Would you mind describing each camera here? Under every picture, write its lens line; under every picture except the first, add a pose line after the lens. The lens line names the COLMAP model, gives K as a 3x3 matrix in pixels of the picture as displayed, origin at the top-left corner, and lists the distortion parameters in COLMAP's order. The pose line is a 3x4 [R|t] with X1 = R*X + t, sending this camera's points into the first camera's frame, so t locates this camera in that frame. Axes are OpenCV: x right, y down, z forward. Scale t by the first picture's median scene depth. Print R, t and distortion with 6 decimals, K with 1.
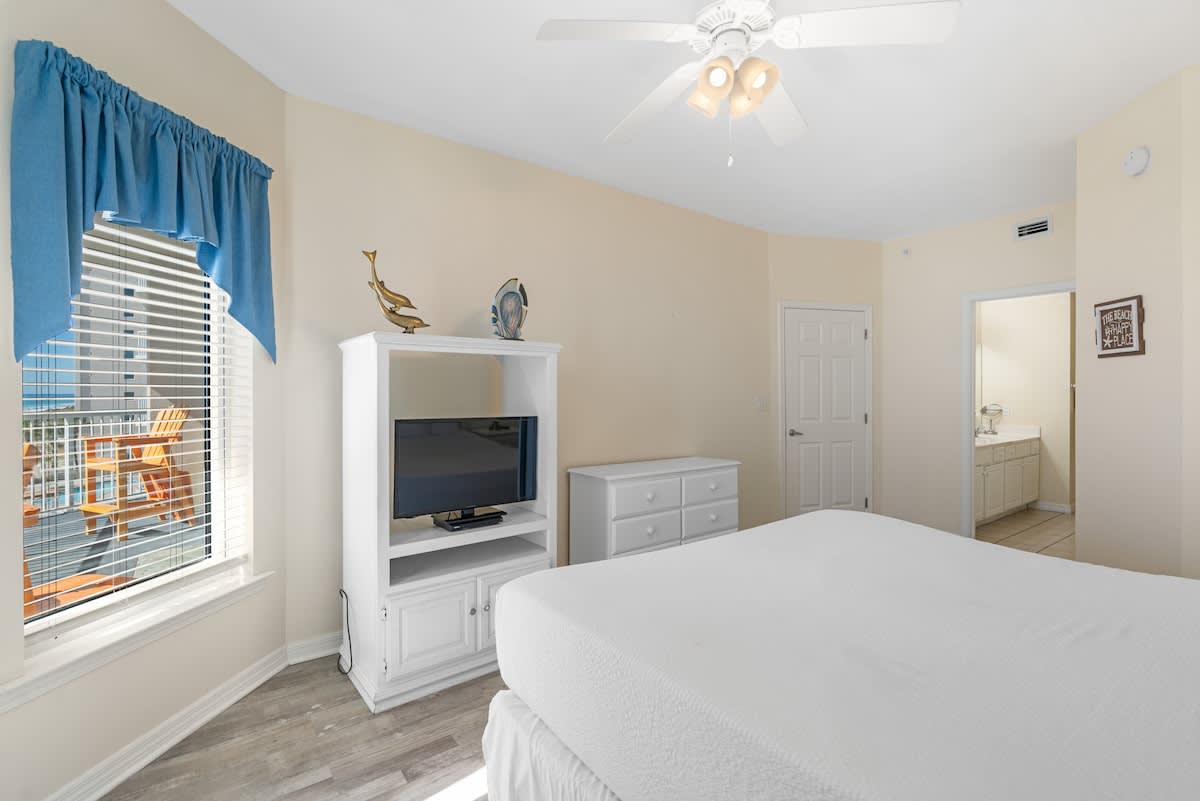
lens RADIAL K [[535.7, 0, 594.1], [0, 535.7, 400.5], [0, 0, 1]] dist [-0.002067, 0.000486]
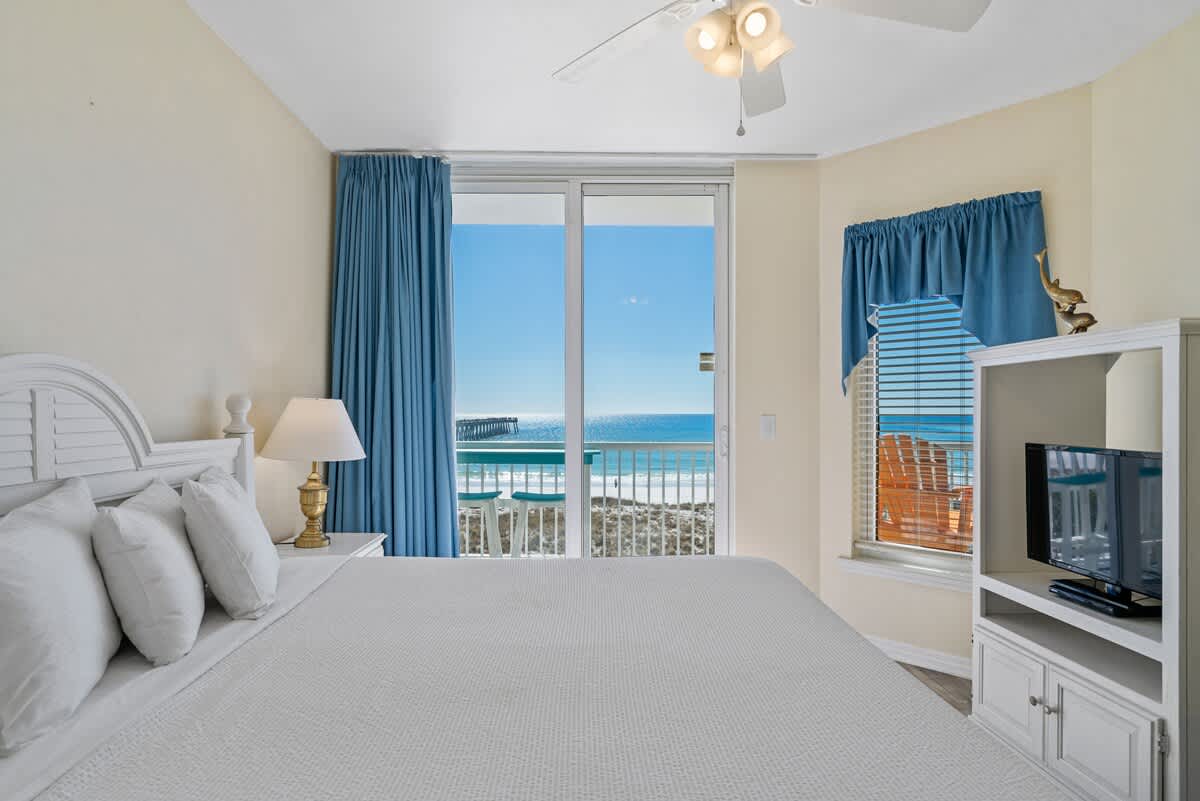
lens RADIAL K [[667.3, 0, 599.7], [0, 667.3, 414.1], [0, 0, 1]] dist [0.013308, 0.001268]
pose [[-0.566444, 0.005679, -0.824081, 0.834434], [-0.009573, 0.999863, 0.013471, -0.017183], [0.824045, 0.015520, -0.566312, 0.948575]]
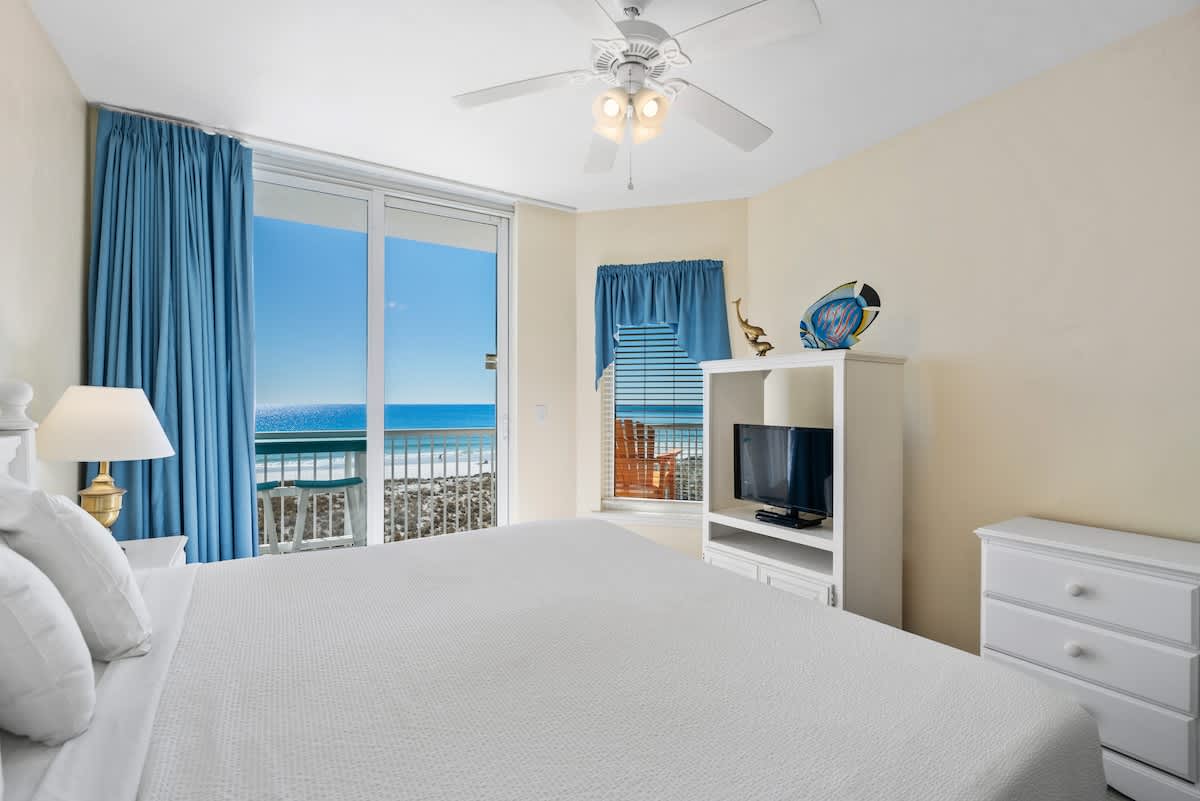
lens RADIAL K [[535.7, 0, 594.1], [0, 535.7, 400.5], [0, 0, 1]] dist [-0.002067, 0.000486]
pose [[-0.066600, -0.000679, -0.997780, 0.897060], [-0.015032, 0.999887, 0.000323, -0.015434], [0.997667, 0.015020, -0.066602, 0.671954]]
